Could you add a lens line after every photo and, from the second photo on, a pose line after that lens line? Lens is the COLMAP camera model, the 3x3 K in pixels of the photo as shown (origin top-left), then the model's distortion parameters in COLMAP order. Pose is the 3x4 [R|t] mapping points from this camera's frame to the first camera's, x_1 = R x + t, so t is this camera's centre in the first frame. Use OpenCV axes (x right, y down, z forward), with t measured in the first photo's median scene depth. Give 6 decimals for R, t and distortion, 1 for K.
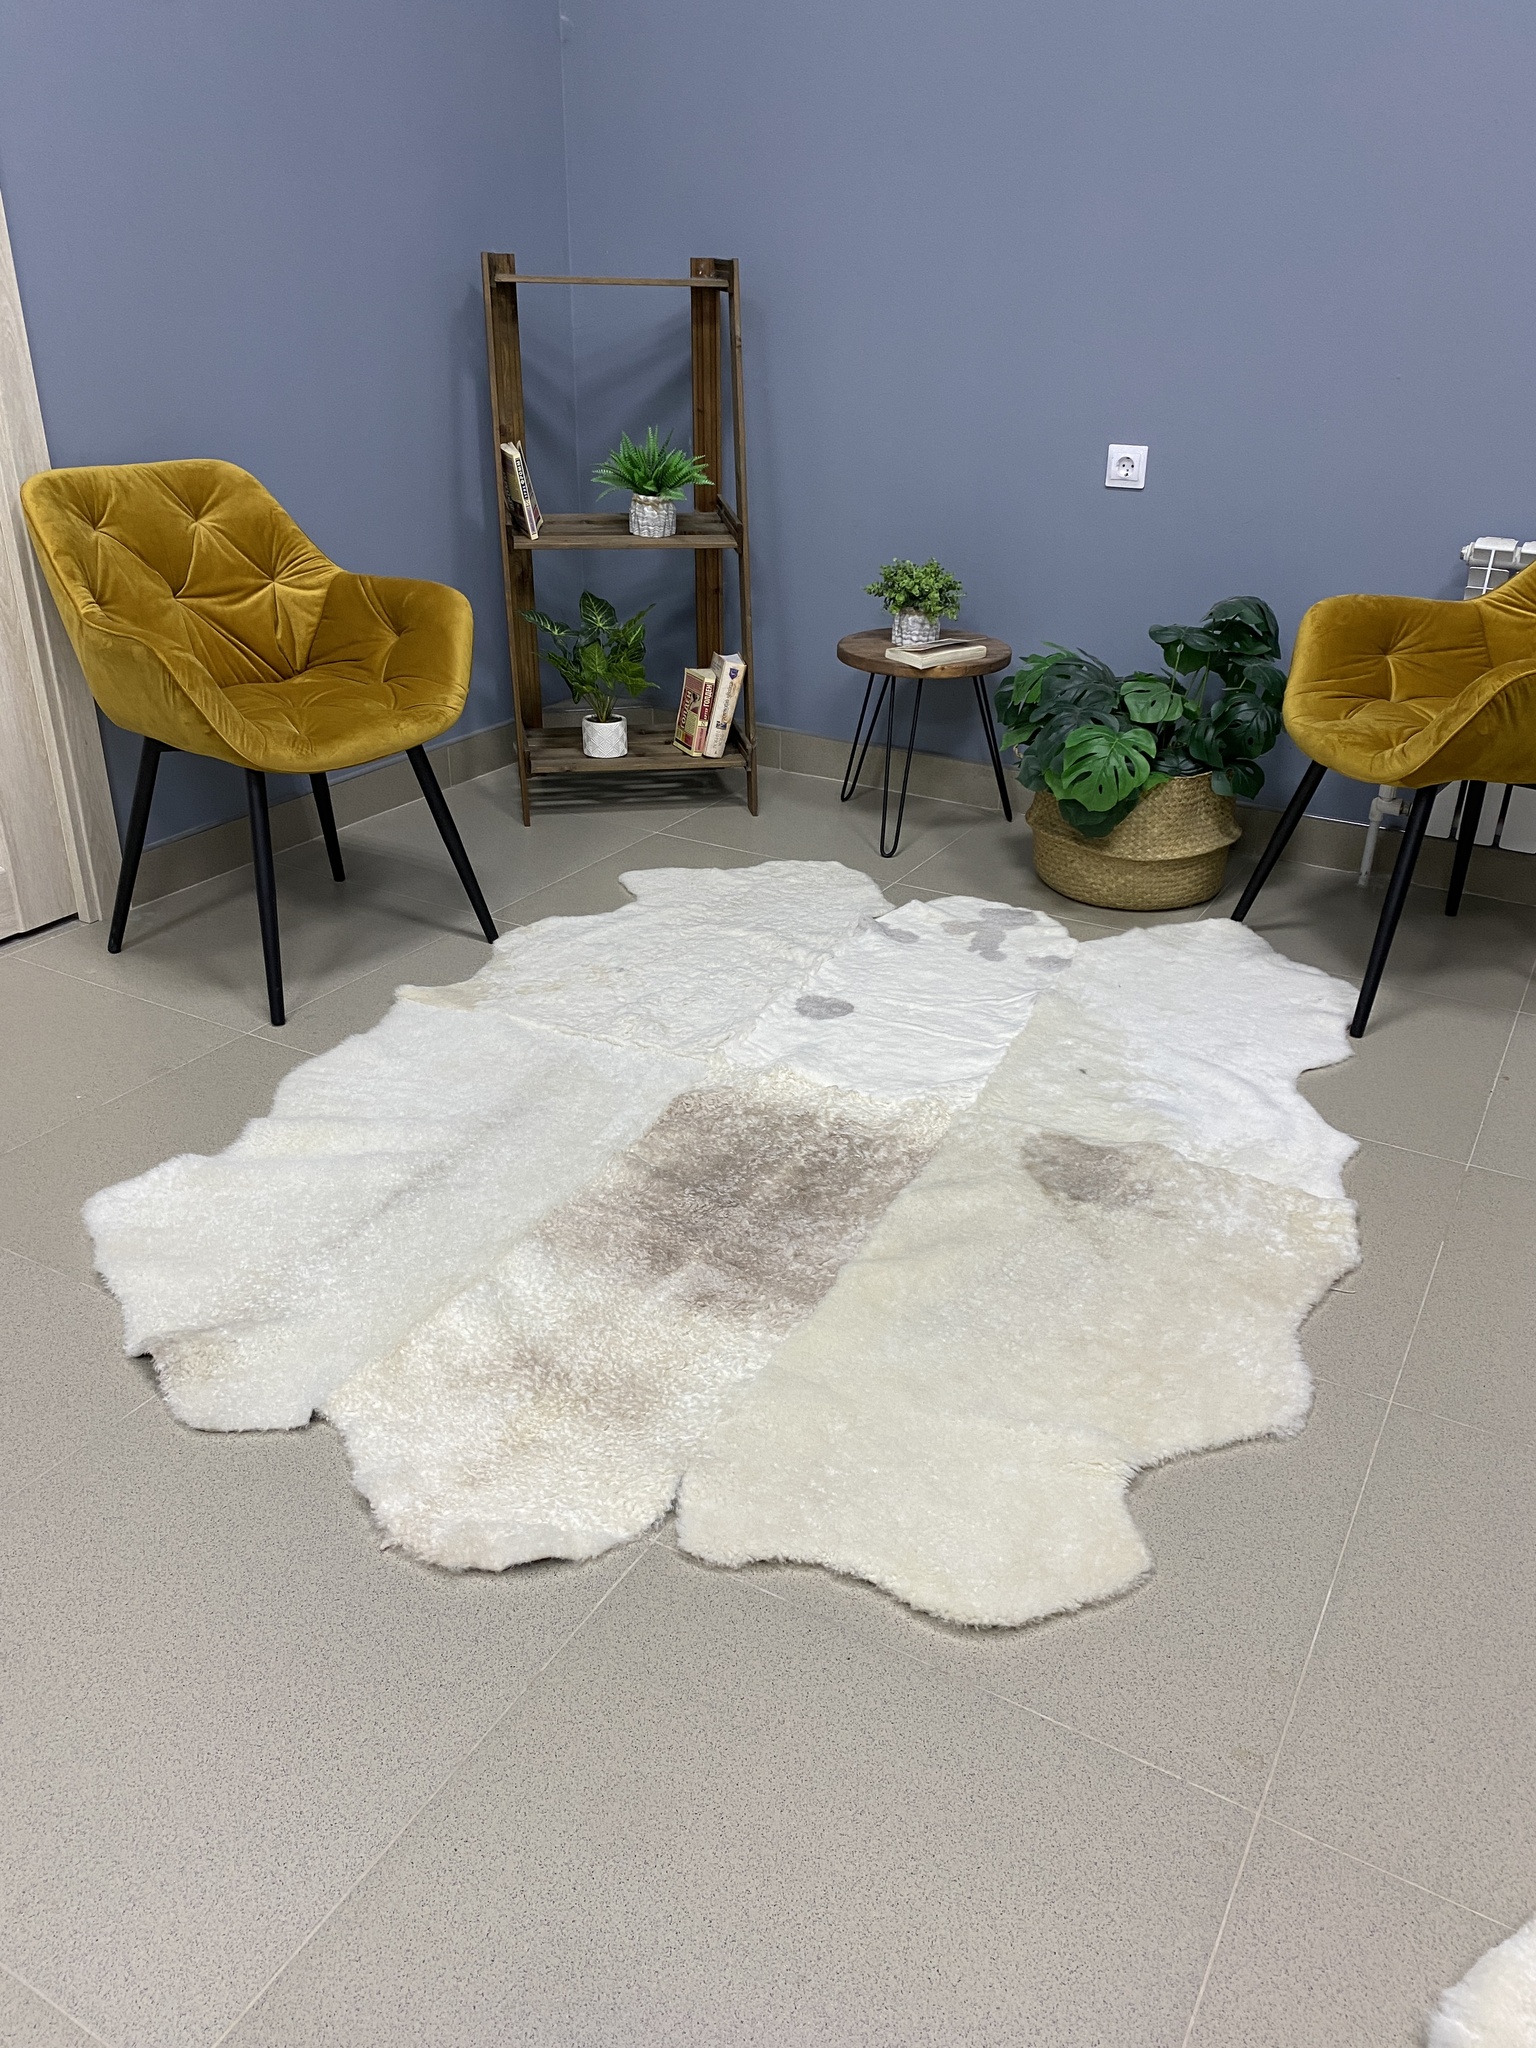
lens RADIAL K [[1557.5, 0, 776.9], [0, 1557.5, 1025.3], [0, 0, 1]] dist [0.032828, -0.036045]
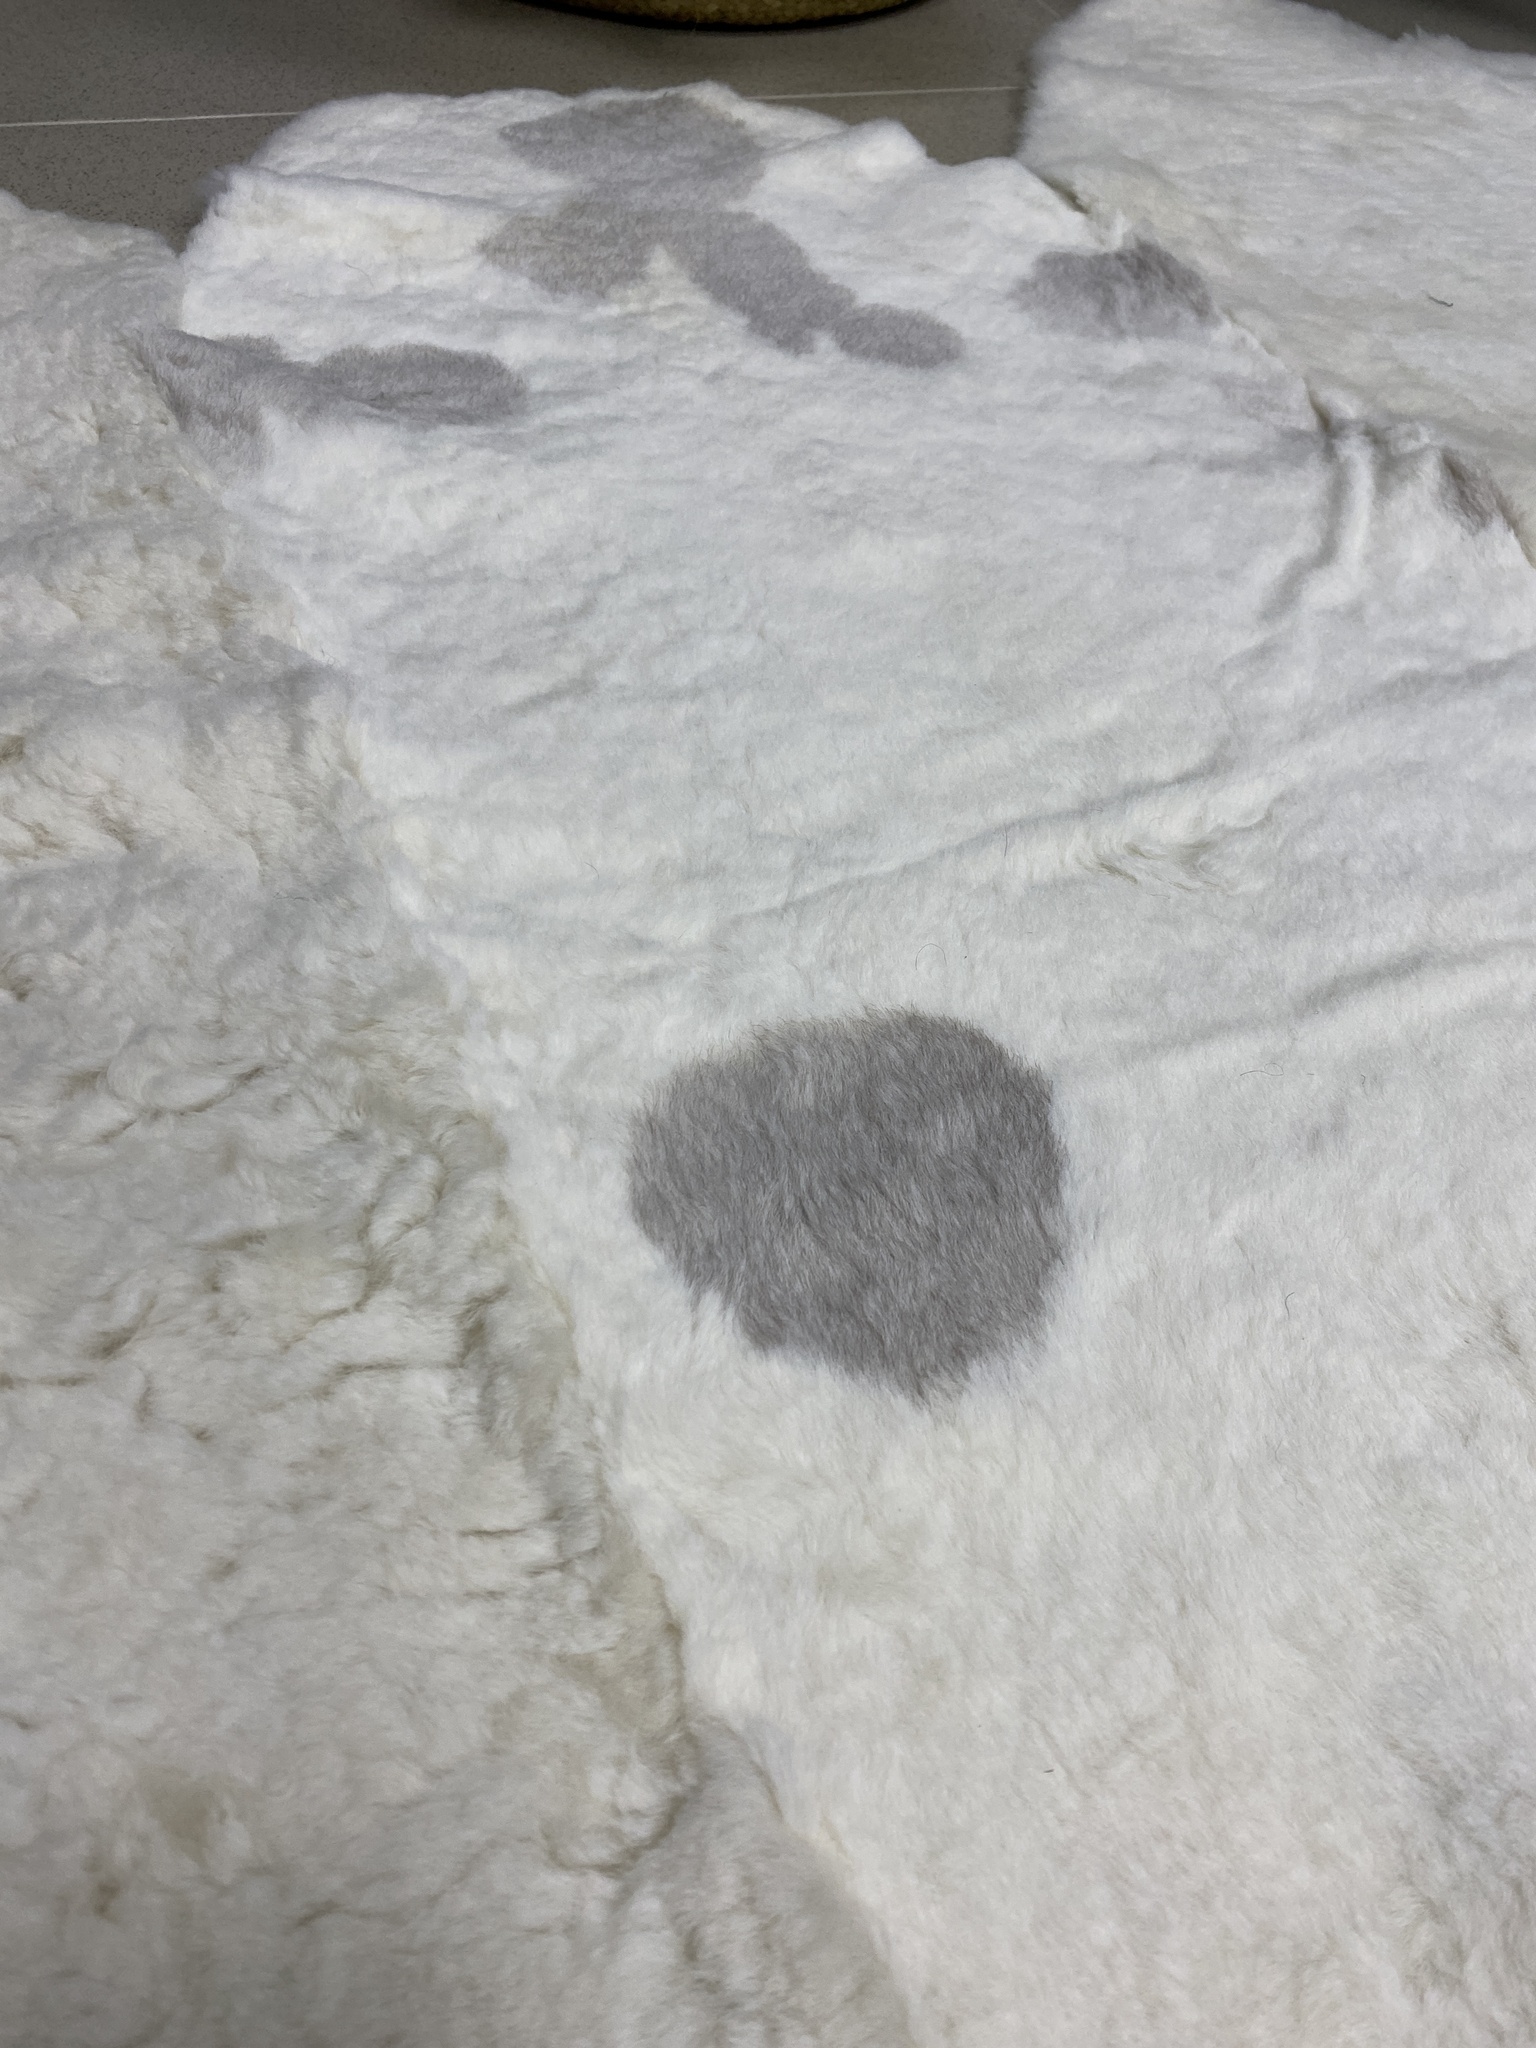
lens RADIAL K [[1557.5, 0, 783.6], [0, 1557.5, 1037.0], [0, 0, 1]] dist [0.032828, -0.036045]
pose [[0.644111, -0.555209, 0.526179, -0.035700], [0.260019, 0.805834, 0.531997, -0.089486], [-0.719383, -0.205849, 0.663411, 0.893402]]
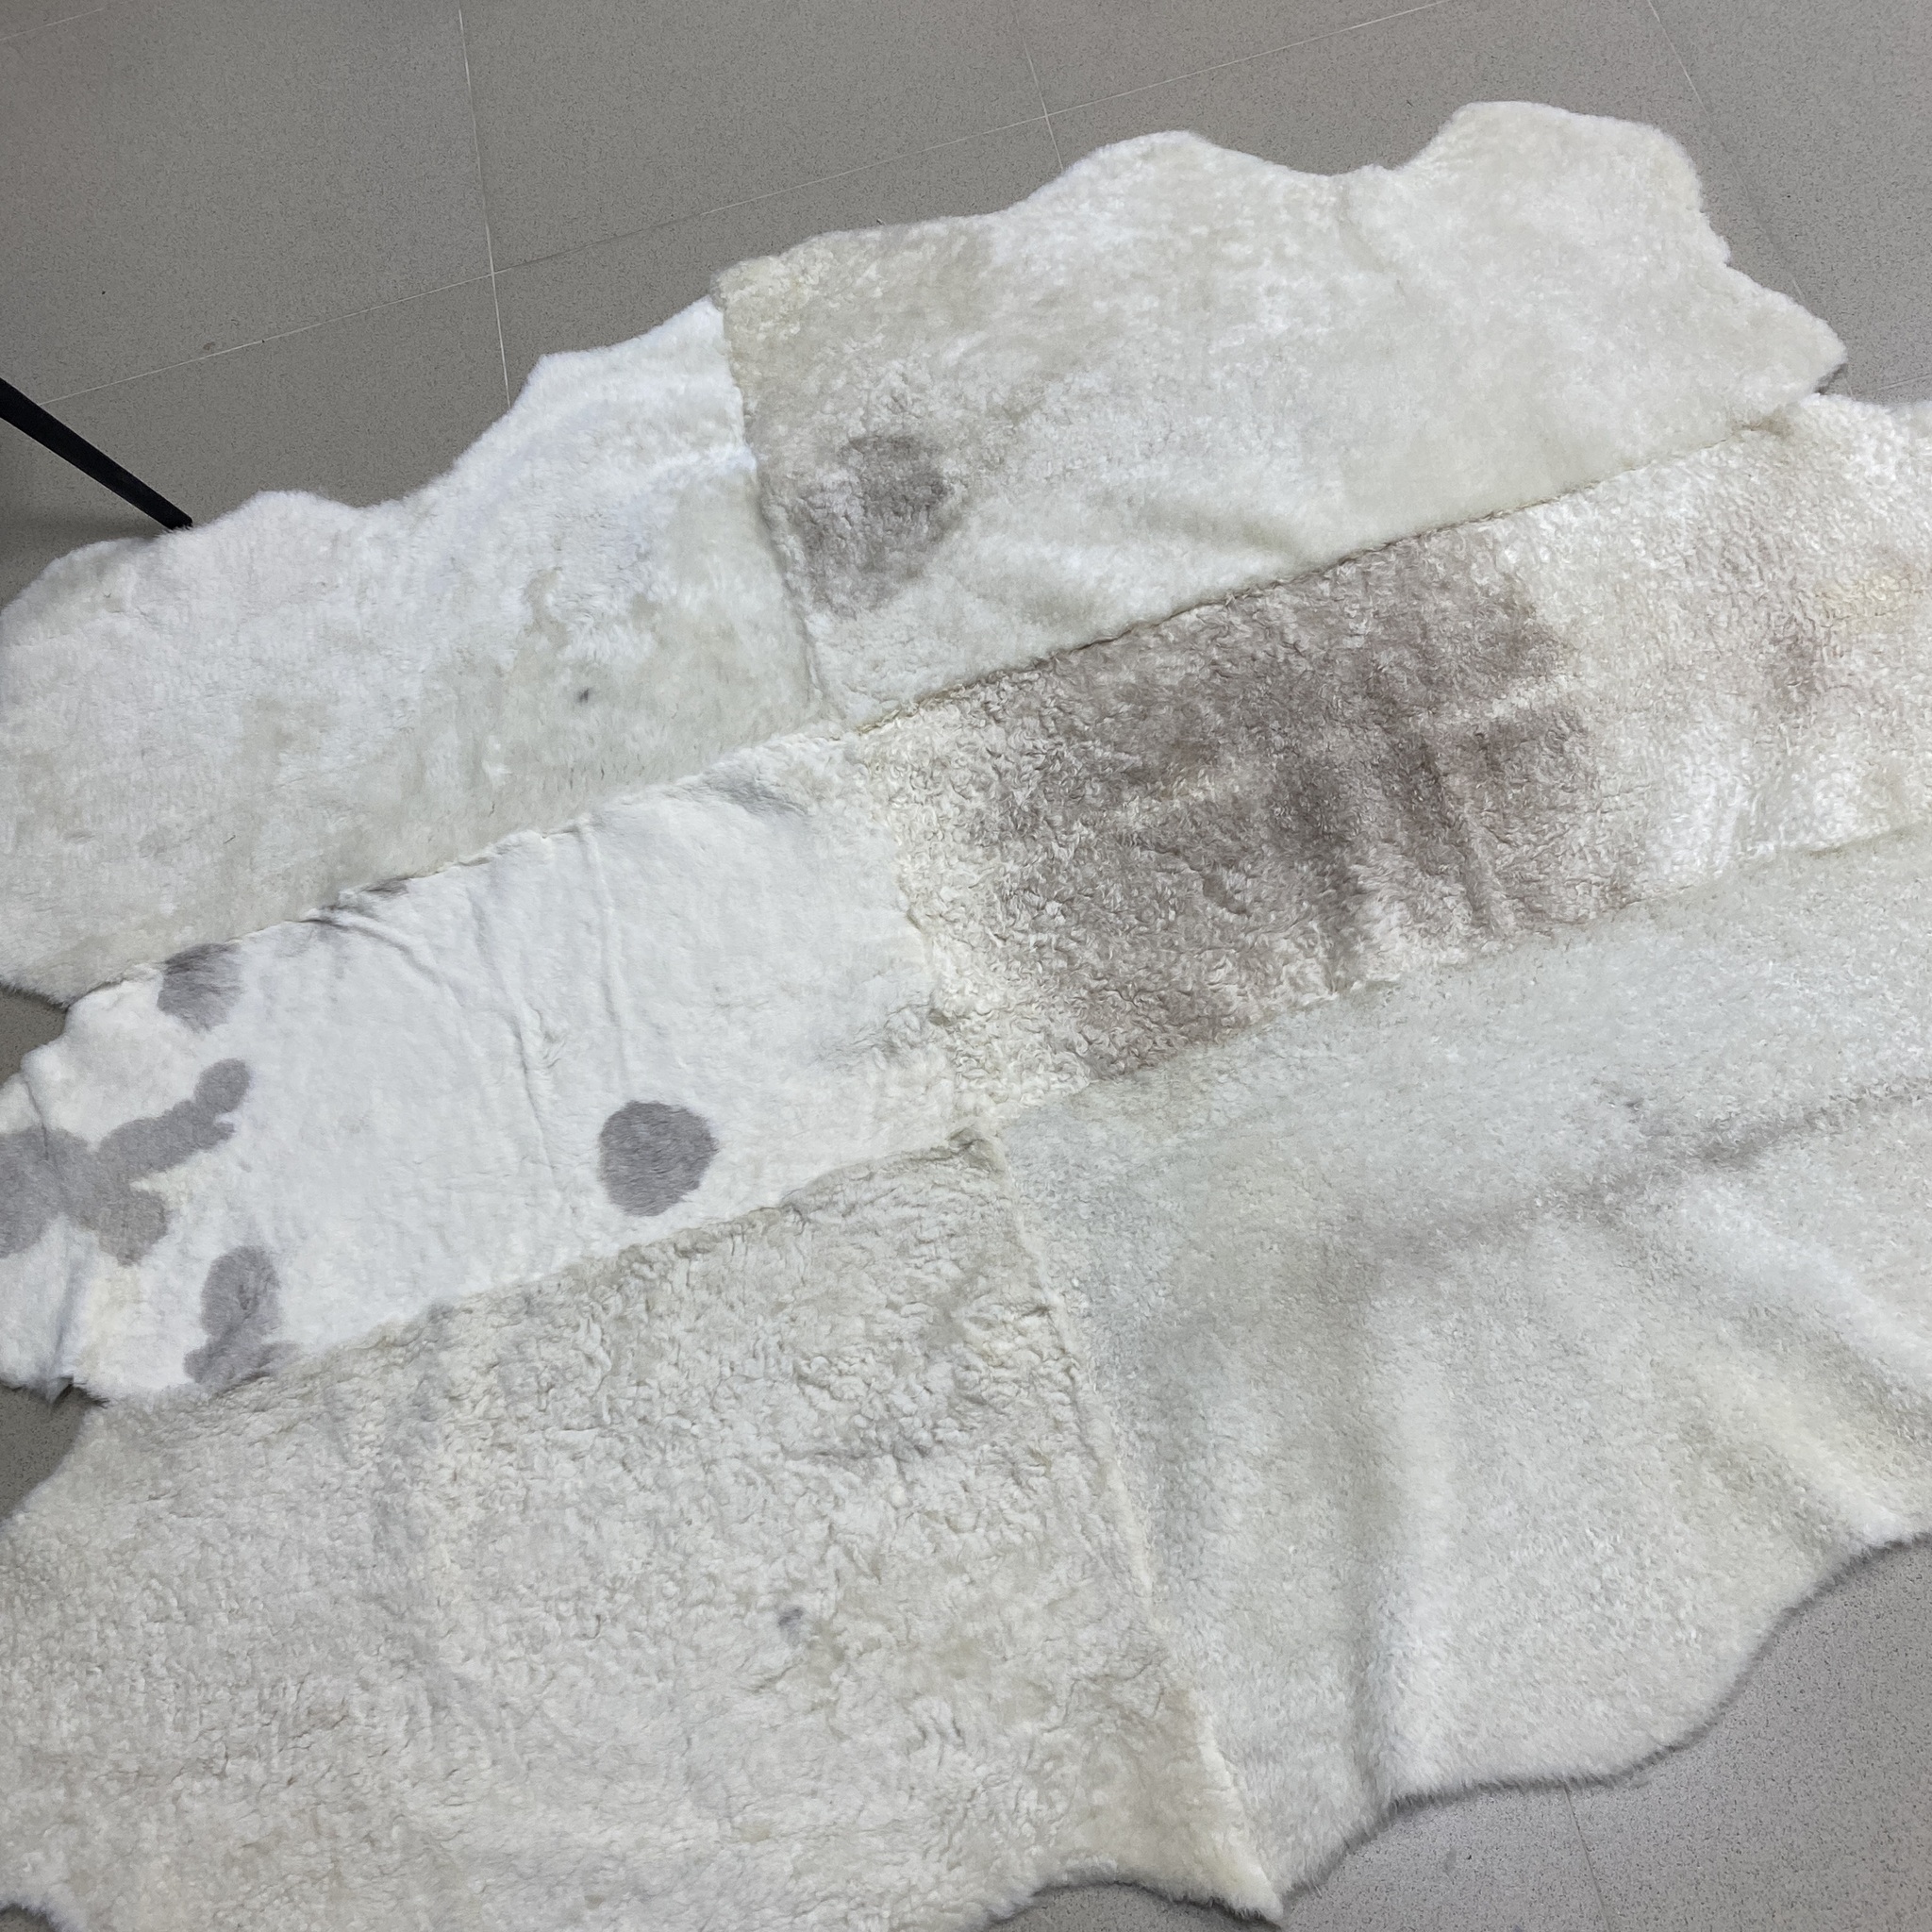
lens RADIAL K [[1959.6, 0, 965.5], [0, 1959.6, 947.8], [0, 0, 1]] dist [0.021780, 0.000000]
pose [[-0.651147, -0.643947, 0.401671, -0.227691], [0.462780, 0.082591, 0.882618, -0.490215], [-0.601534, 0.760599, 0.244227, 0.723158]]
